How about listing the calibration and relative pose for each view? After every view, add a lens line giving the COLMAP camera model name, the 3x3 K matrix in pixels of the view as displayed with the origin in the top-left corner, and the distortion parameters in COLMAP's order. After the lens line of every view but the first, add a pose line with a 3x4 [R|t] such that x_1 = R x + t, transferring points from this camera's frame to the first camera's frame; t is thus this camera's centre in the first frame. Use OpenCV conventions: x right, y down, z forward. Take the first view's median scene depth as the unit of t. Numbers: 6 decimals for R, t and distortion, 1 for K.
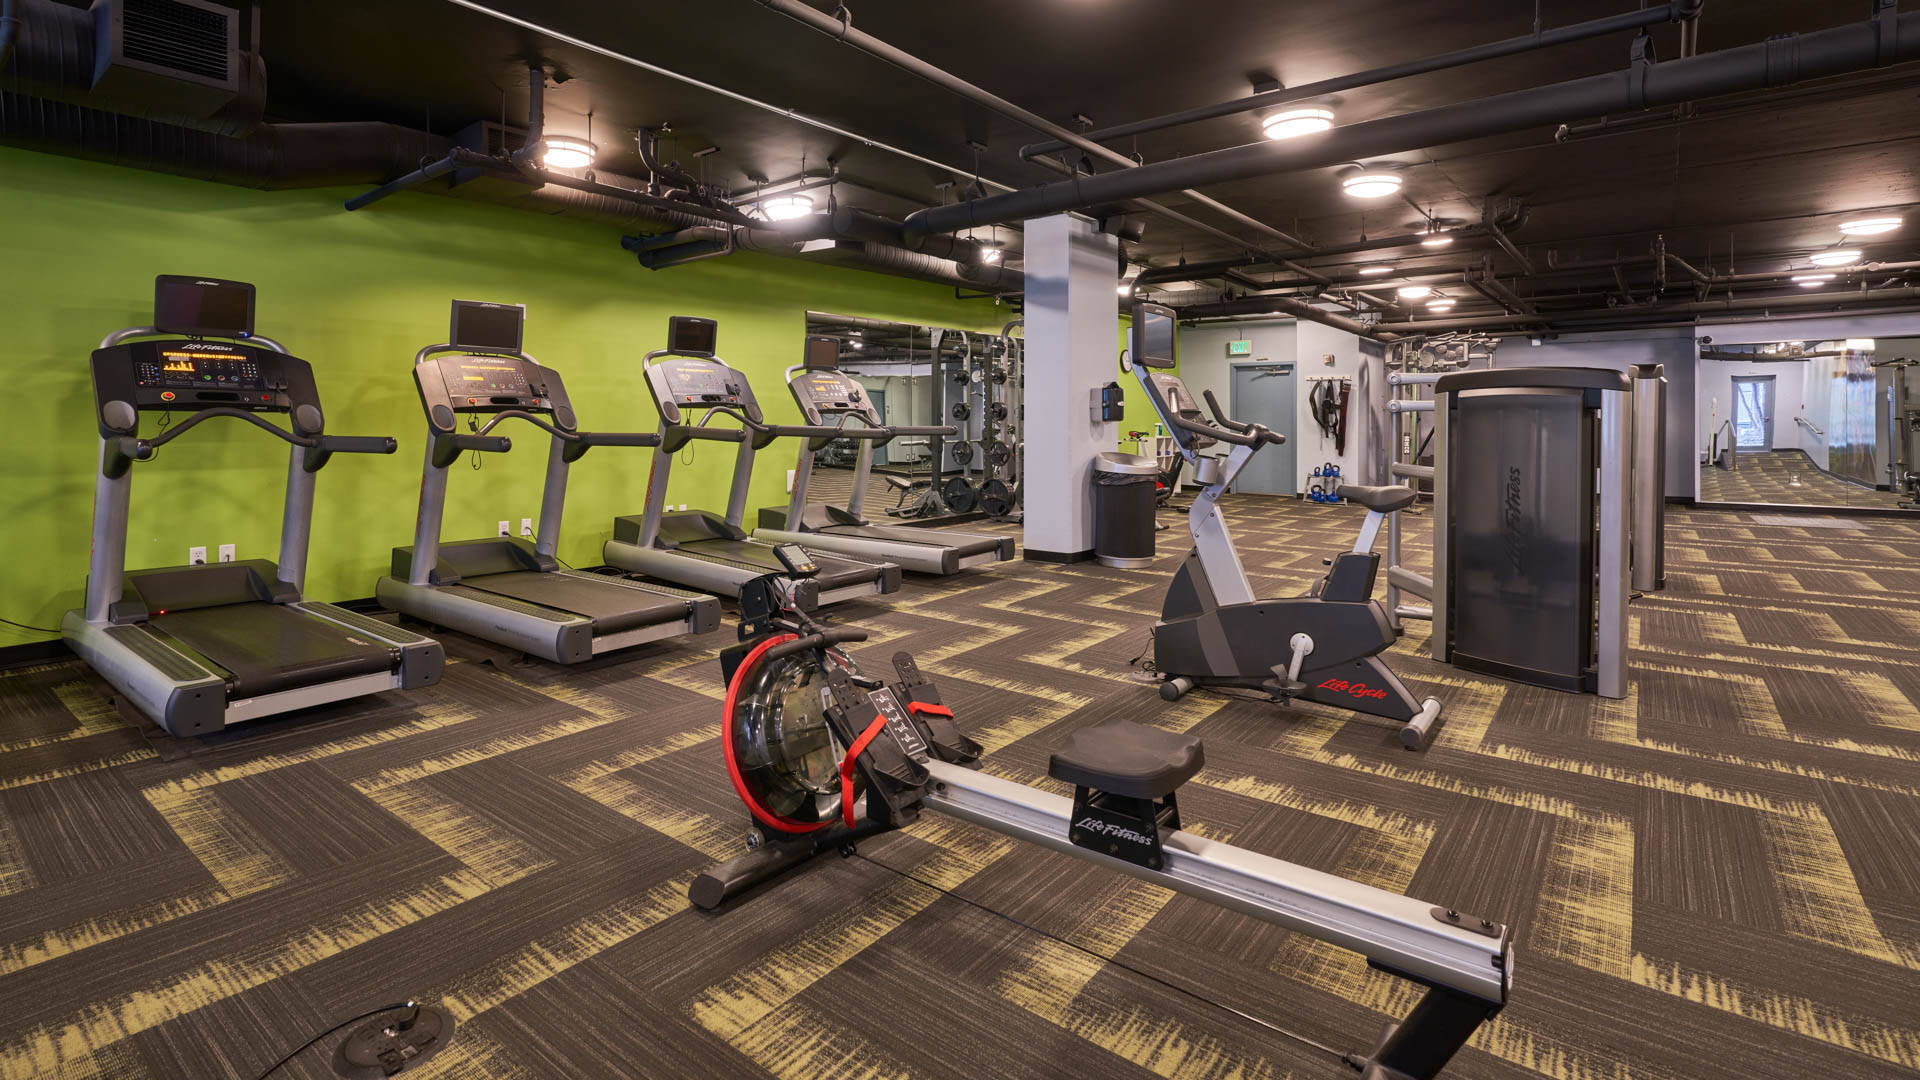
lens RADIAL K [[873.8, 0, 948.7], [0, 873.8, 486.7], [0, 0, 1]] dist [0.003824, -0.000192]
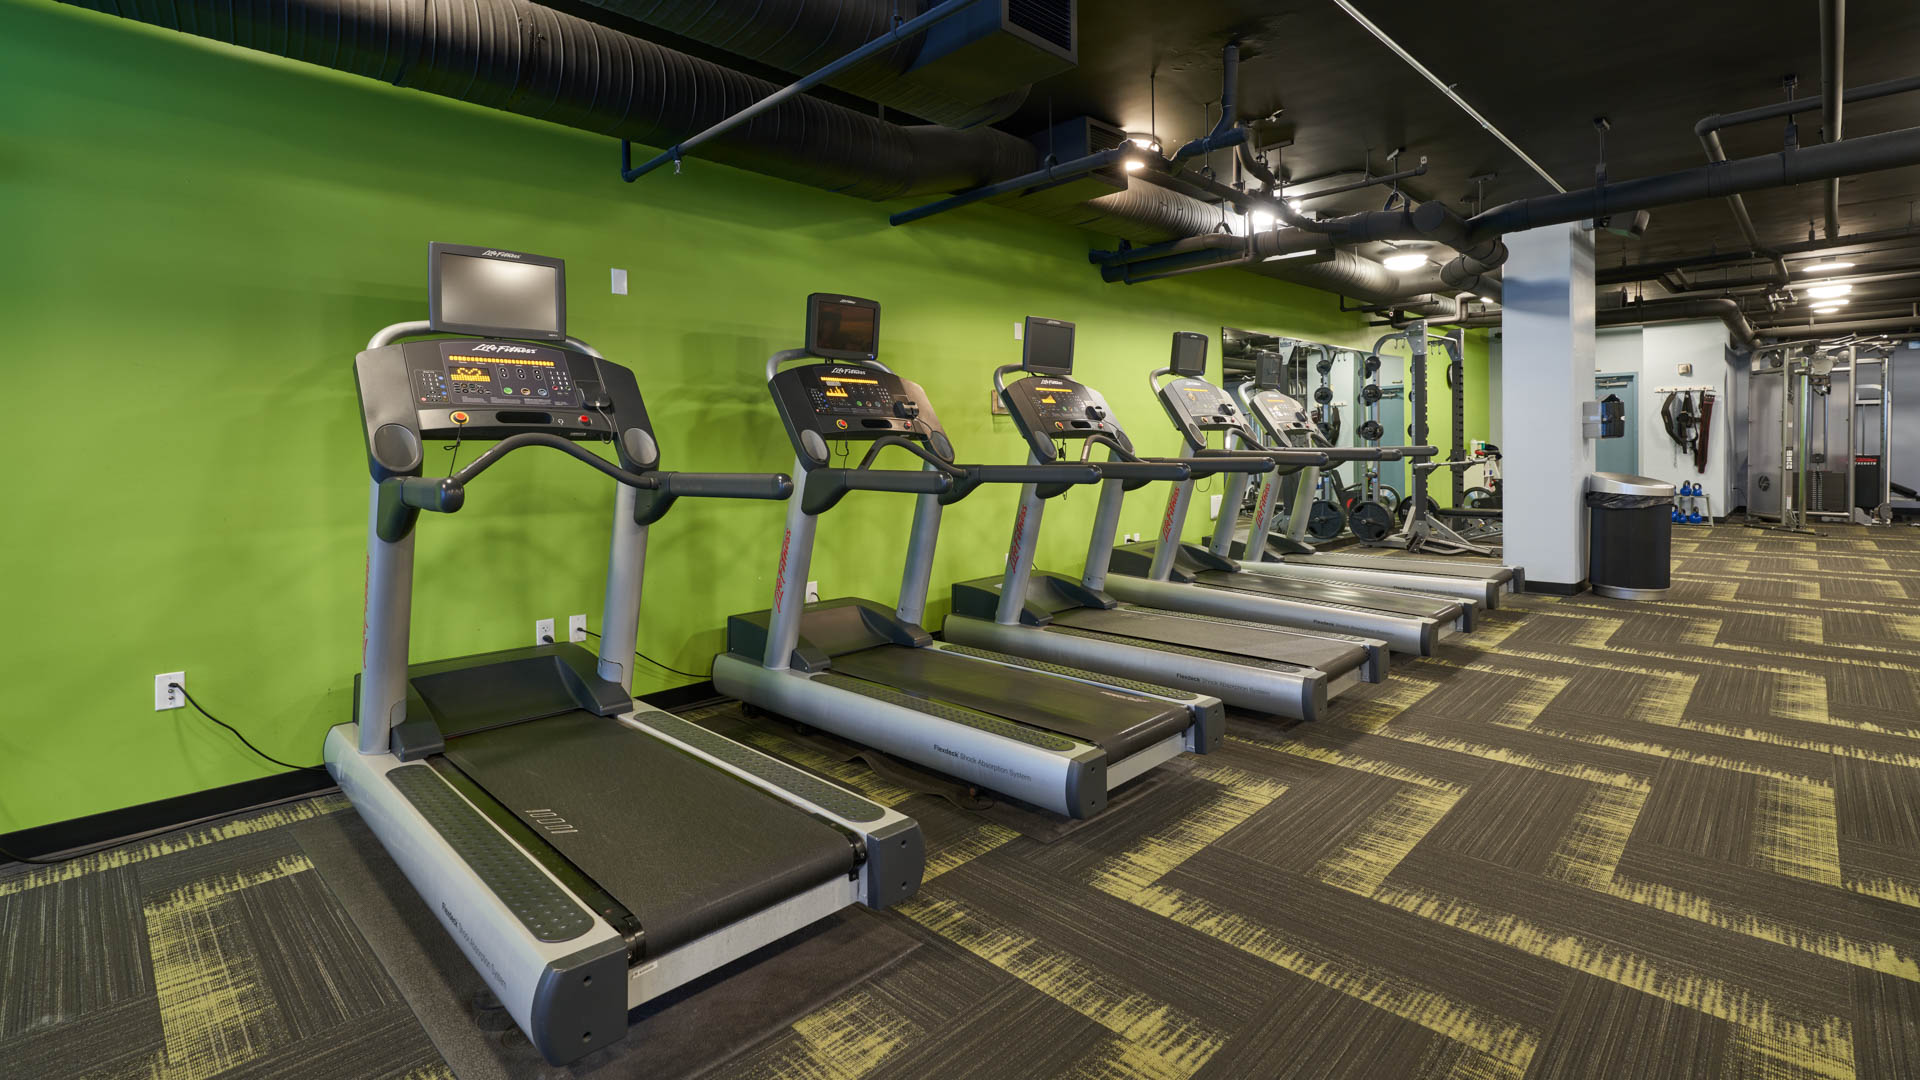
lens RADIAL K [[873.8, 0, 1090.6], [0, 873.8, 520.6], [0, 0, 1]] dist [0.003824, -0.000192]
pose [[0.996802, -0.008133, -0.079491, -0.348006], [0.009167, 0.999878, 0.012656, -0.006987], [0.079378, -0.013344, 0.996755, 0.065196]]
